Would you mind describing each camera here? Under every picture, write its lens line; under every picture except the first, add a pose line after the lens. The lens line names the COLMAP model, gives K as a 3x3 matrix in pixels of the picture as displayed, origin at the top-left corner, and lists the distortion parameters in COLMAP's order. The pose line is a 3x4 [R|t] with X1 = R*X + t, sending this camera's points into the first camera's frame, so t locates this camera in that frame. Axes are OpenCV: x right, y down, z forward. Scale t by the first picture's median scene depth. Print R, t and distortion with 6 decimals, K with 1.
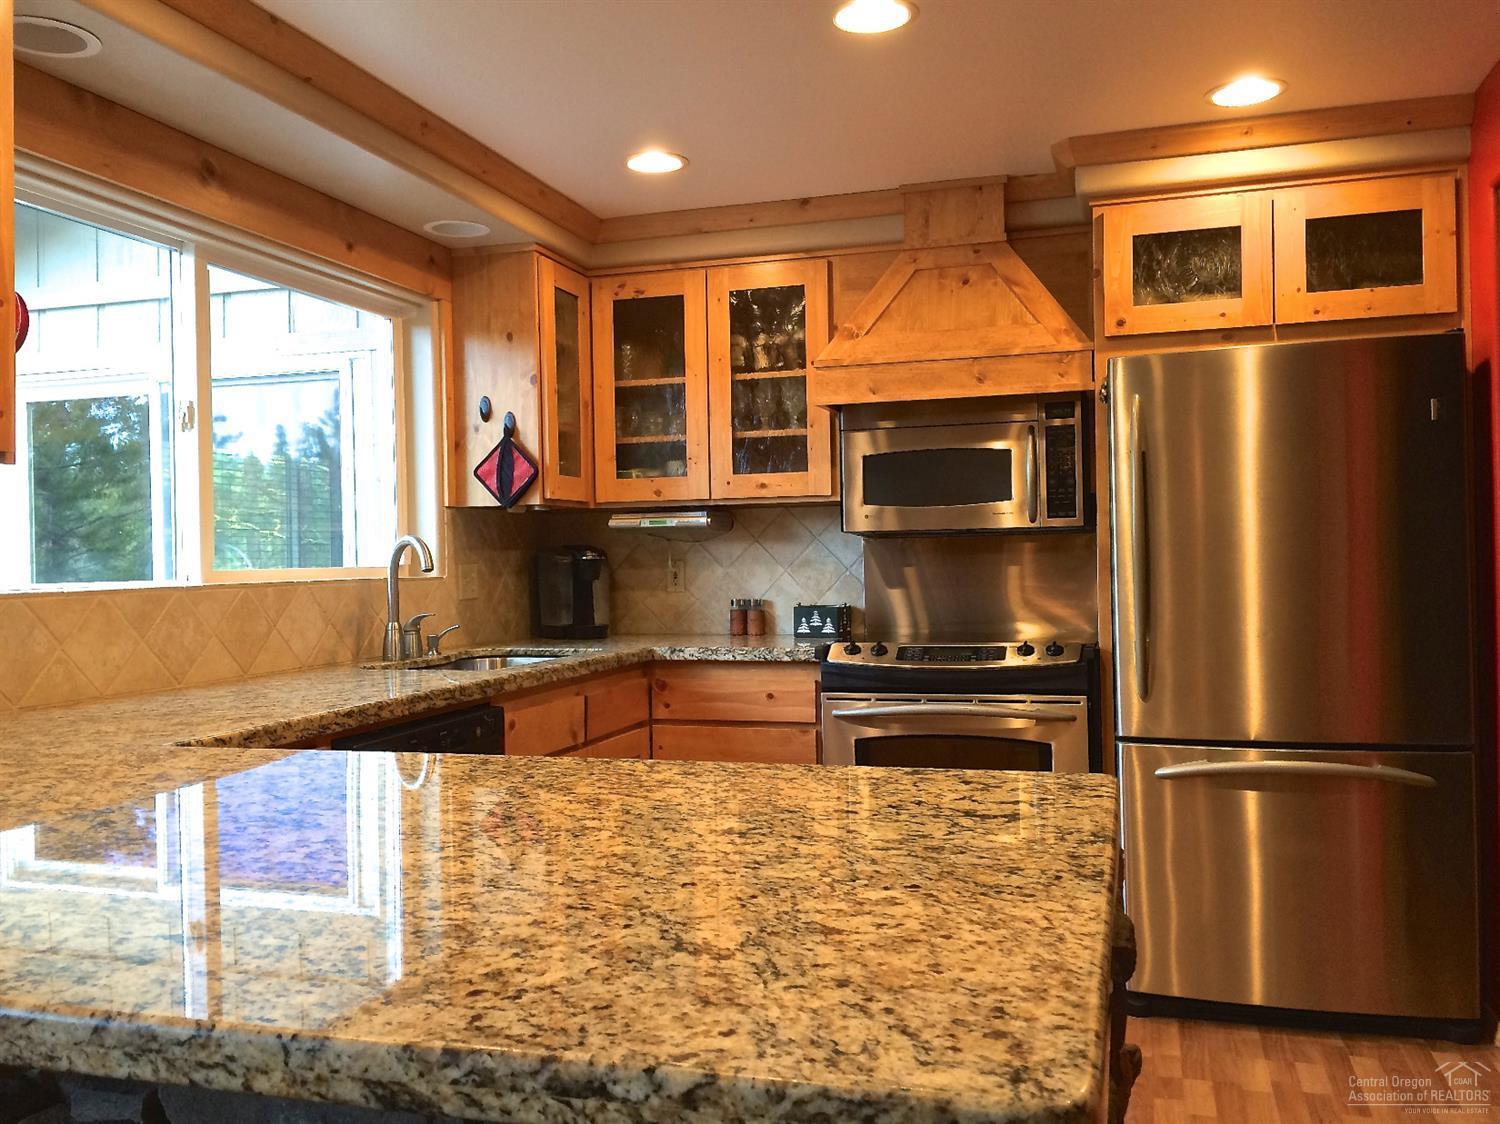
lens RADIAL K [[1267.8, 0, 748.8], [0, 1267.8, 564.6], [0, 0, 1]] dist [0.041788, -0.005482]
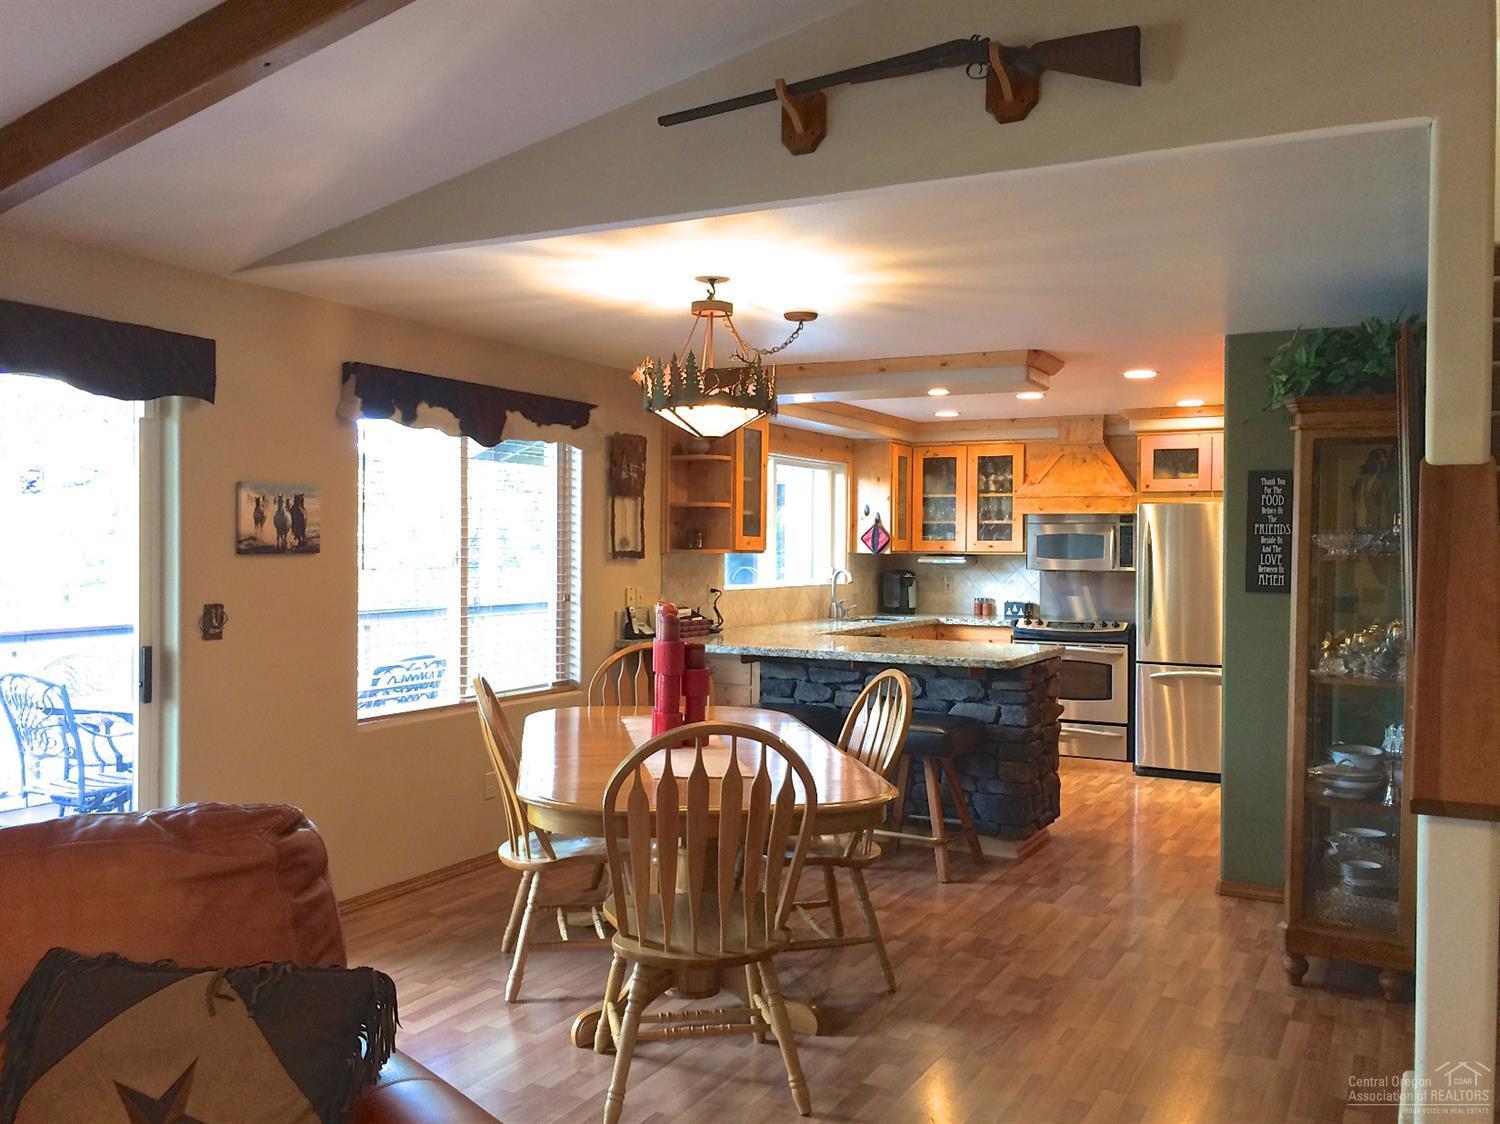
lens RADIAL K [[1283.9, 0, 730.5], [0, 1283.9, 553.1], [0, 0, 1]] dist [0.071411, -0.088095]
pose [[0.978233, 0.027416, -0.205693, 0.029875], [-0.027339, 0.999621, 0.003217, -0.047419], [0.205703, 0.002477, 0.978611, -1.307013]]
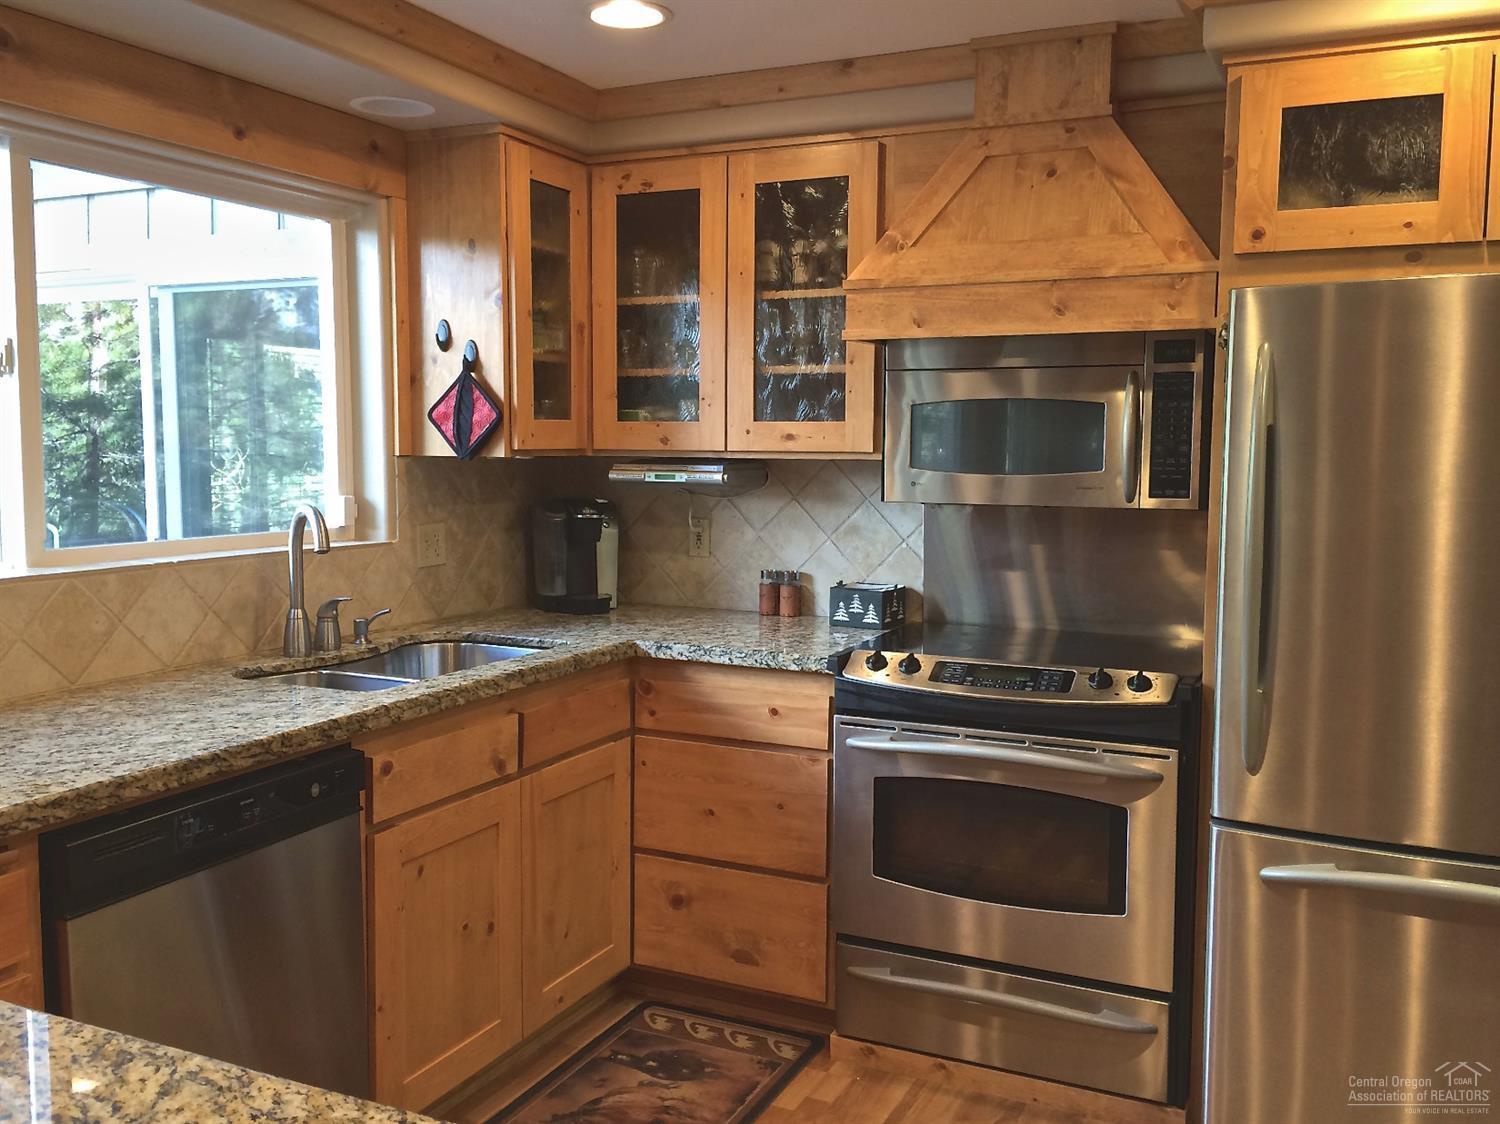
lens RADIAL K [[1308.6, 0, 750.1], [0, 1308.6, 559.2], [0, 0, 1]] dist [0.087800, -0.133516]
pose [[0.988777, 0.038329, -0.144402, 0.111606], [-0.025666, 0.995740, 0.088556, -0.060273], [0.147181, -0.083856, 0.985549, 0.193254]]
